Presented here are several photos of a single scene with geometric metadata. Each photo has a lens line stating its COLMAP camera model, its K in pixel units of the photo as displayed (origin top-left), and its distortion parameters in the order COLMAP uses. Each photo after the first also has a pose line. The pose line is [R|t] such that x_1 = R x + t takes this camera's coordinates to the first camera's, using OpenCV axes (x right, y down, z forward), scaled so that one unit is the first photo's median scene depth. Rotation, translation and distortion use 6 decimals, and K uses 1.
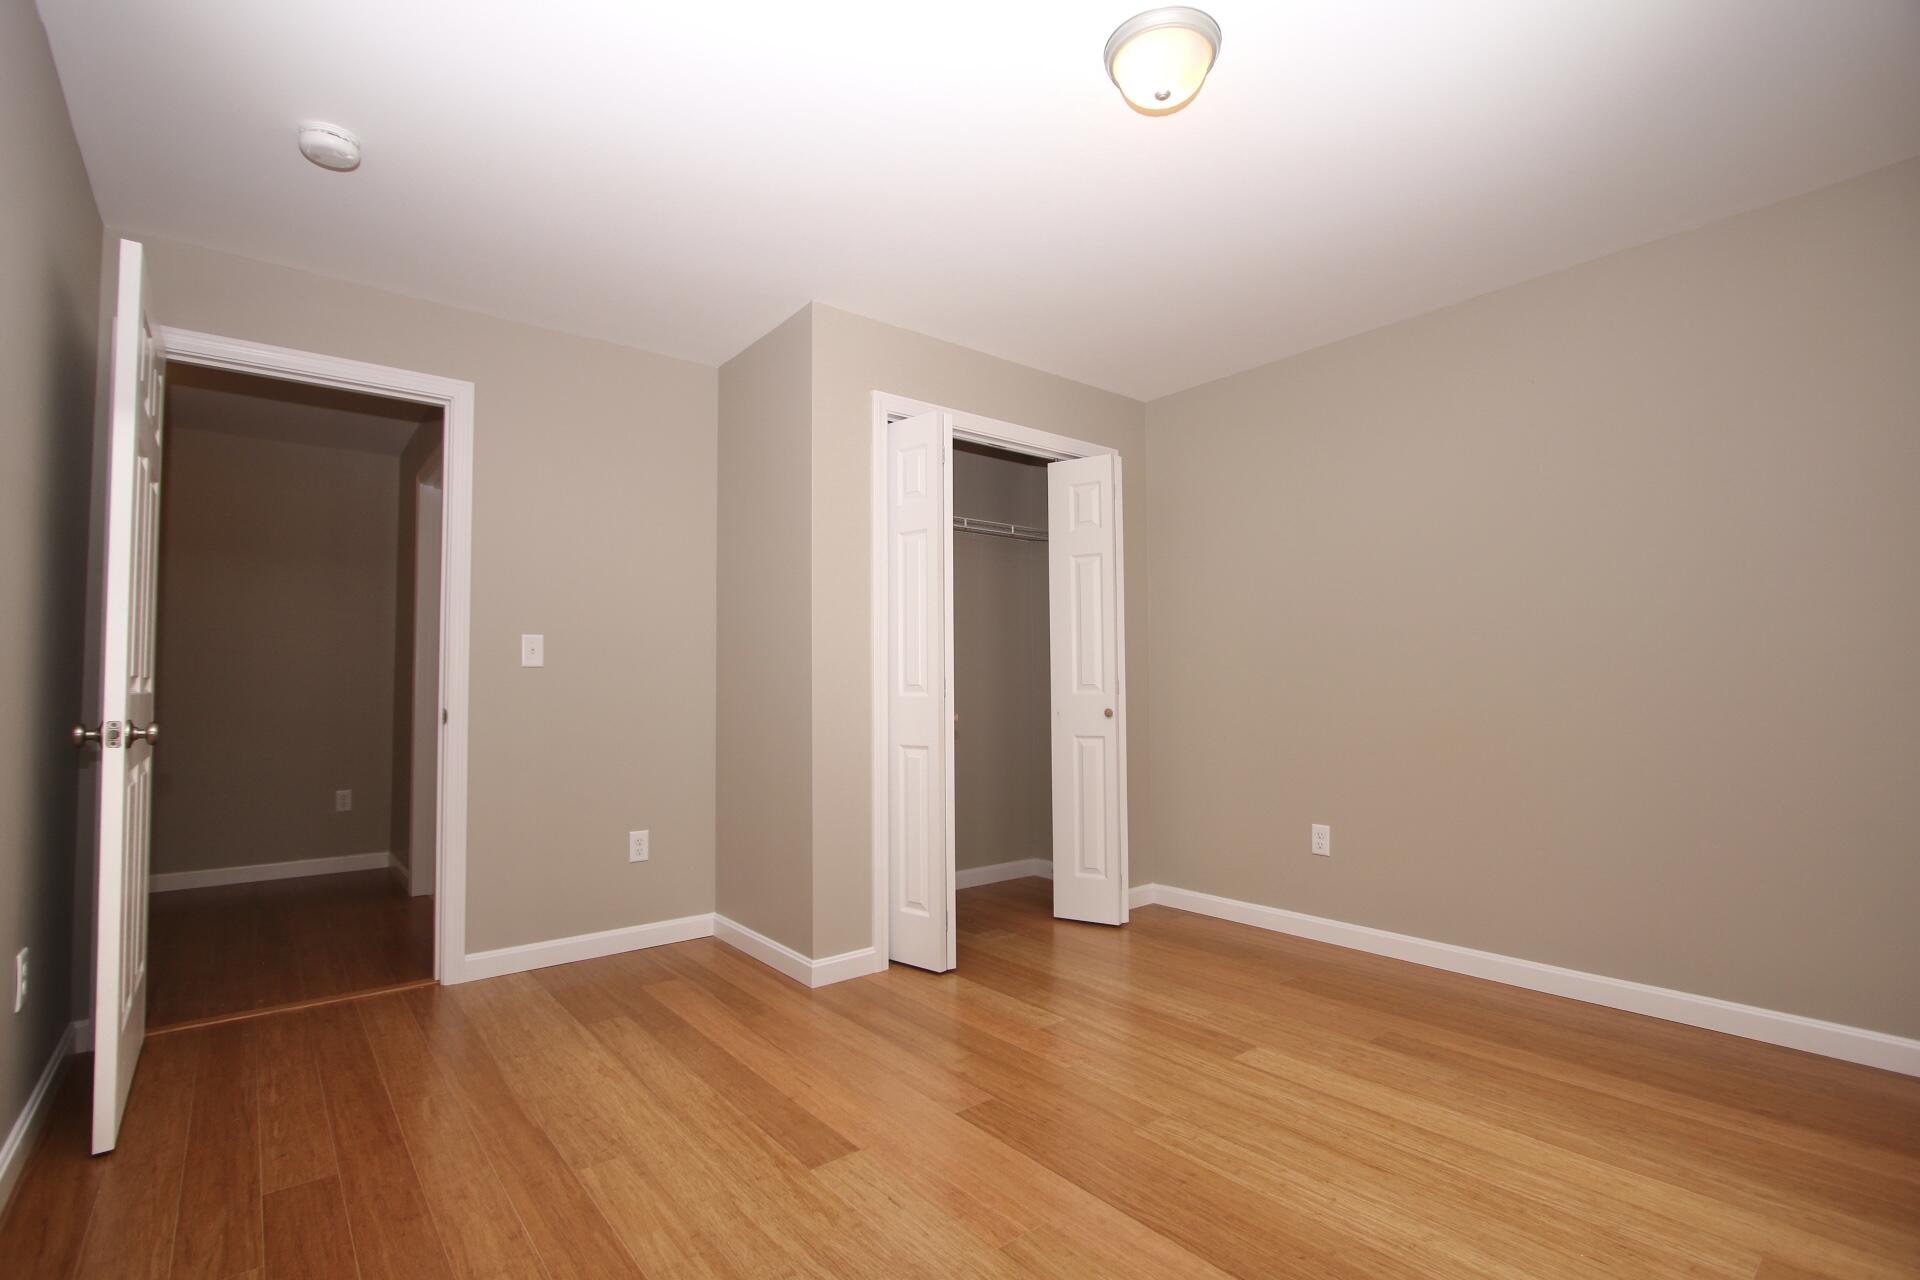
lens RADIAL K [[880.8, 0, 958.1], [0, 880.8, 644.4], [0, 0, 1]] dist [-0.019477, 0.002417]
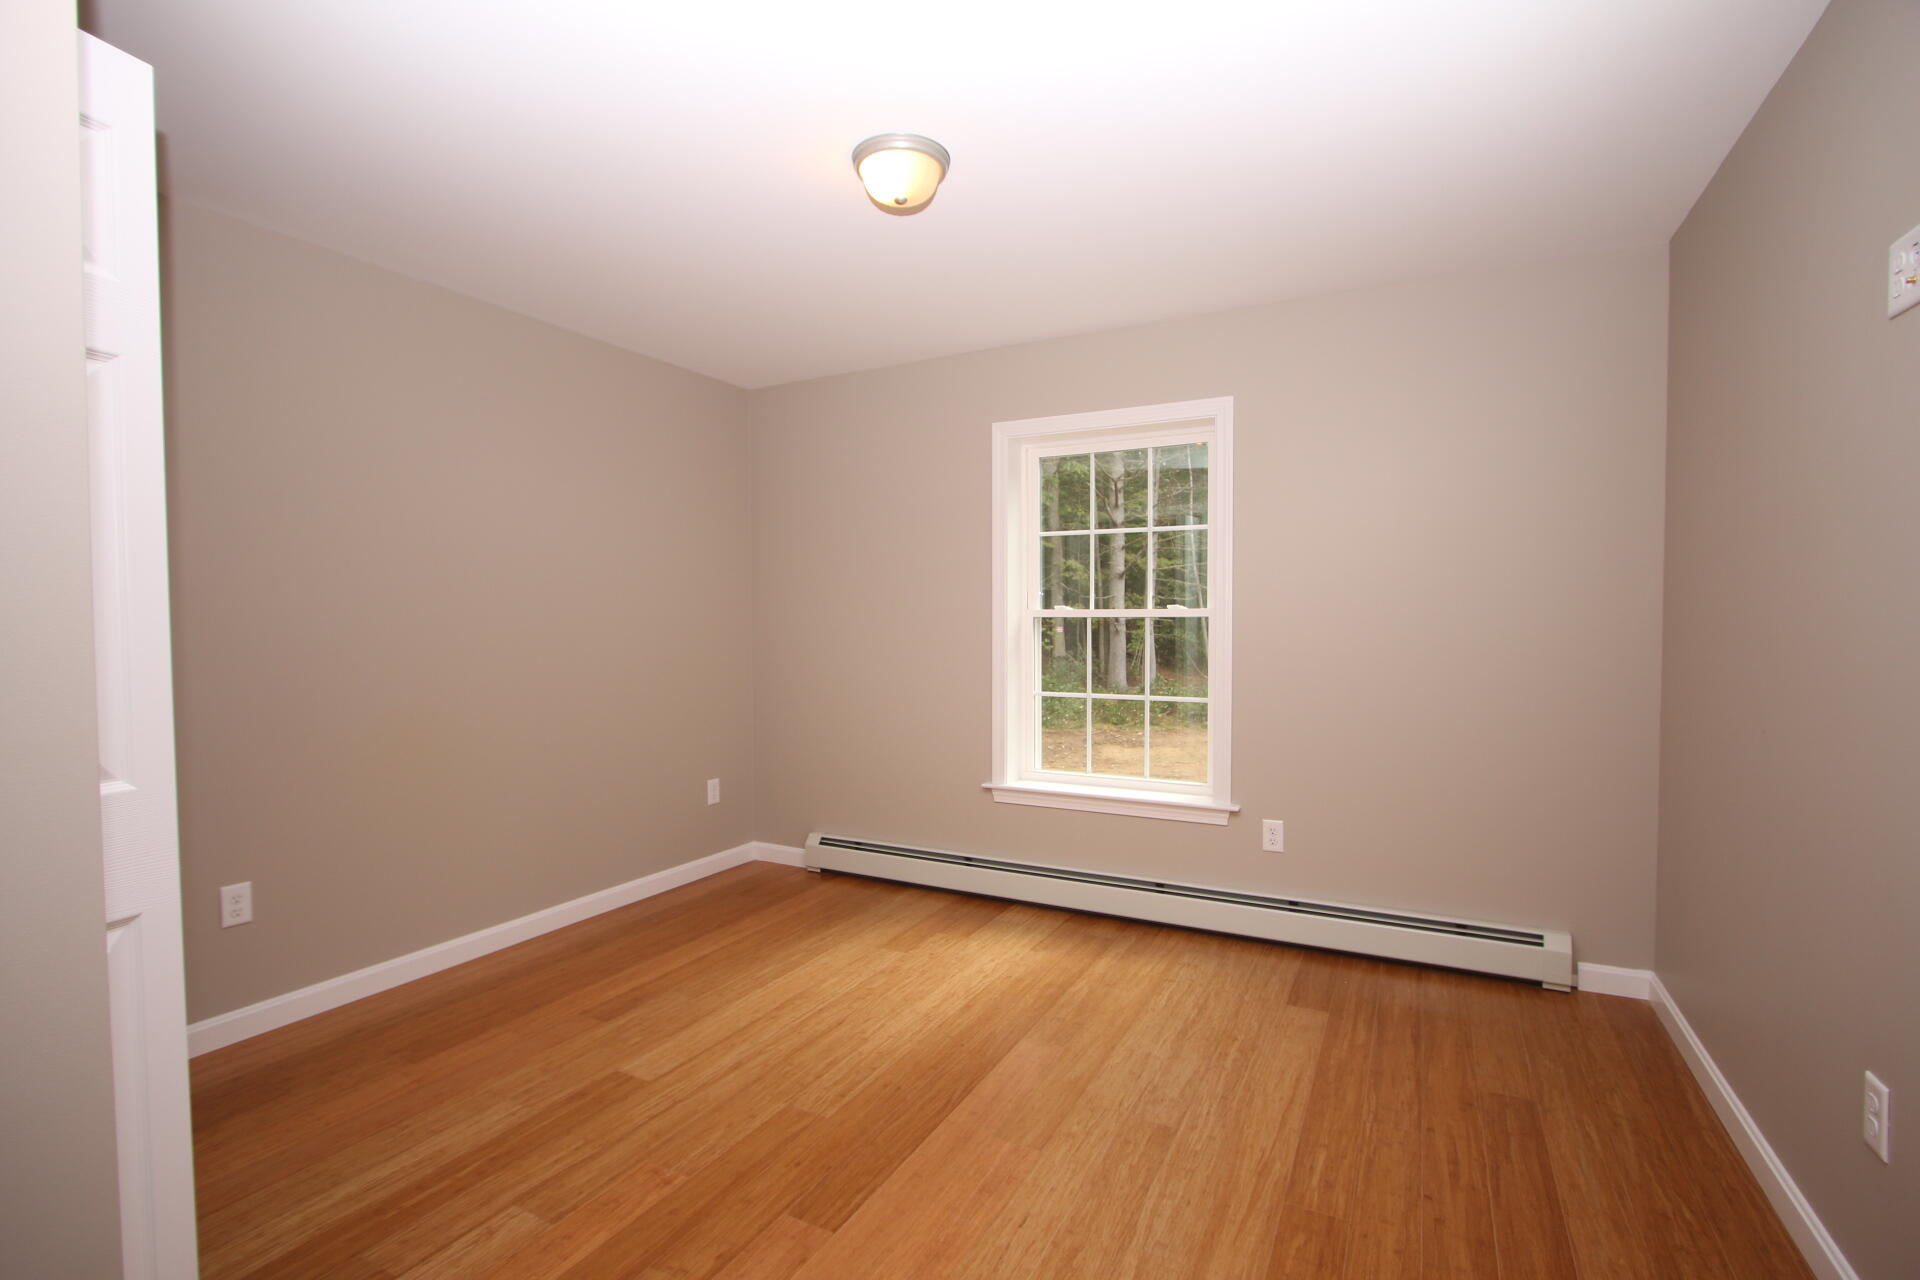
lens RADIAL K [[880.8, 0, 965.8], [0, 880.8, 643.0], [0, 0, 1]] dist [-0.019477, 0.002417]
pose [[-0.399372, -0.013301, 0.916693, -0.747849], [-0.038445, 0.999258, -0.002251, -0.022976], [-0.915983, -0.036141, -0.399587, 1.151133]]
